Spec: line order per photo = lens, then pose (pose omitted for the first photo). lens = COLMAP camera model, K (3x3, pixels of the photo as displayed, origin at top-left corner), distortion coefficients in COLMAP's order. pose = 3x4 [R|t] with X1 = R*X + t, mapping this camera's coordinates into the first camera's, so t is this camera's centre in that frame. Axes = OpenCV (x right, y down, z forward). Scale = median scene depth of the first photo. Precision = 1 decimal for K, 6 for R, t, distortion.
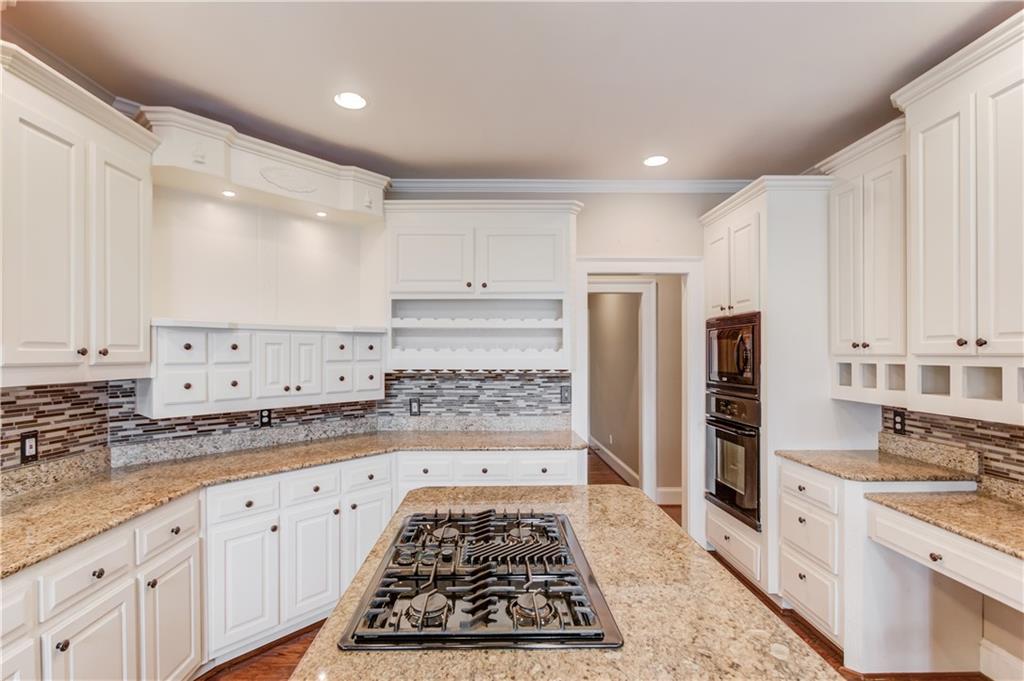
lens RADIAL K [[488.6, 0, 495.9], [0, 488.6, 353.5], [0, 0, 1]] dist [-0.010555, 0.005733]
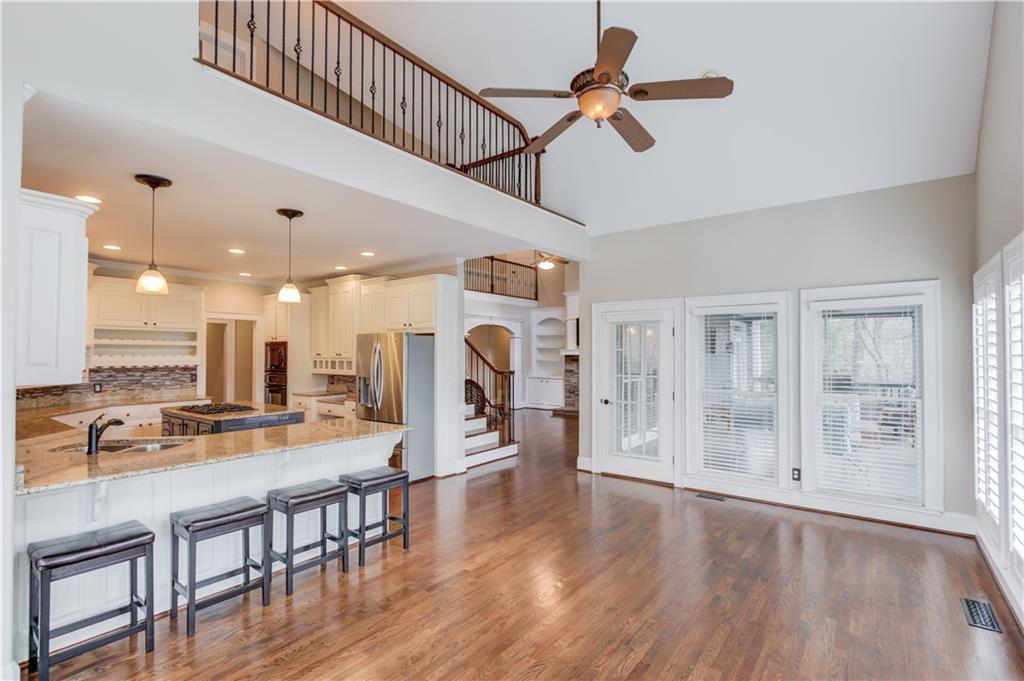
lens RADIAL K [[488.6, 0, 502.0], [0, 488.6, 348.4], [0, 0, 1]] dist [-0.010555, 0.005733]
pose [[0.622975, 0.009771, 0.782180, -0.801036], [-0.003277, 0.999946, -0.009882, -0.025869], [-0.782235, 0.003593, 0.622974, -1.559683]]
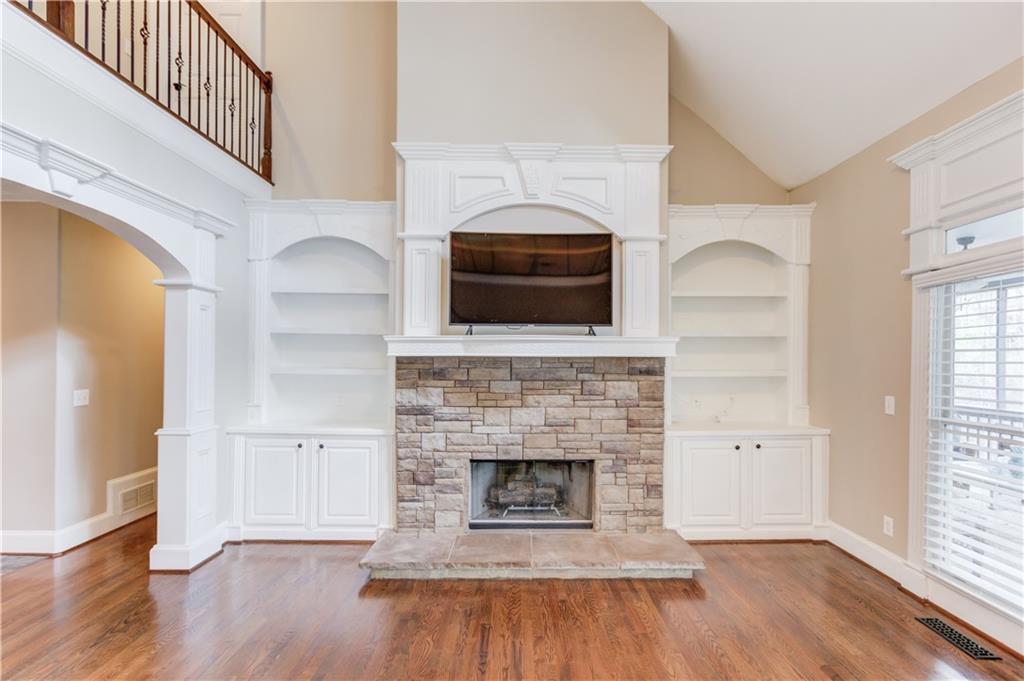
lens RADIAL K [[488.6, 0, 510.5], [0, 488.6, 359.6], [0, 0, 1]] dist [-0.010555, 0.005733]
pose [[-0.007455, -0.006212, 0.999953, 1.606067], [-0.006199, 0.999962, 0.006166, -0.014722], [-0.999953, -0.006153, -0.007494, 0.371653]]
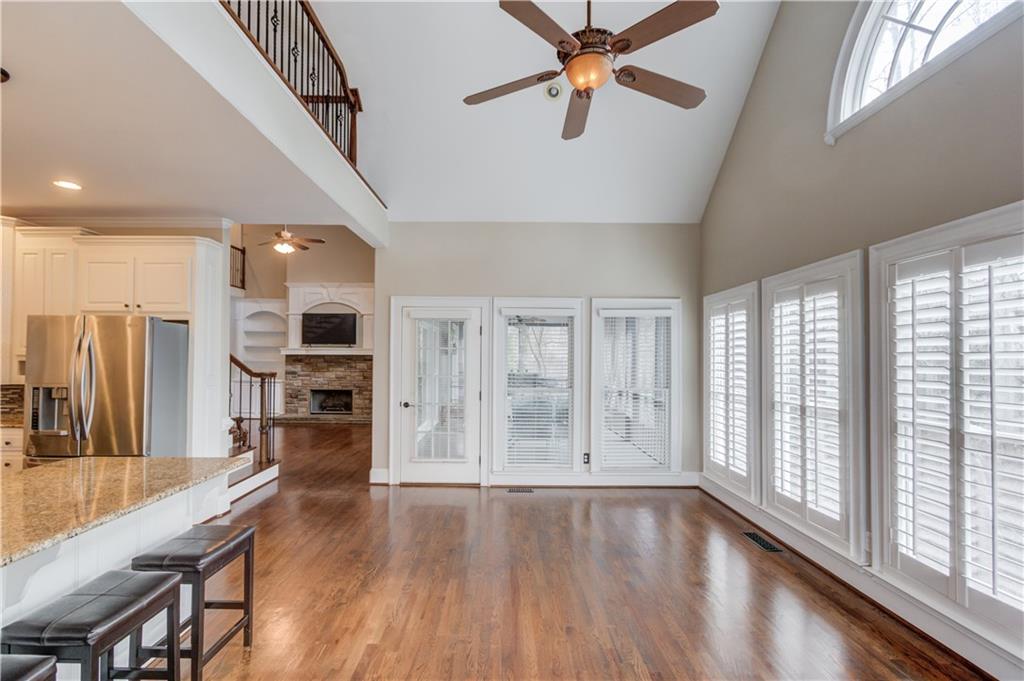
lens RADIAL K [[488.6, 0, 492.1], [0, 488.6, 348.7], [0, 0, 1]] dist [-0.010555, 0.005733]
pose [[0.006089, 0.016695, 0.999842, -0.794743], [-0.008323, 0.999827, -0.016644, -0.008897], [-0.999947, -0.008221, 0.006227, -0.917815]]
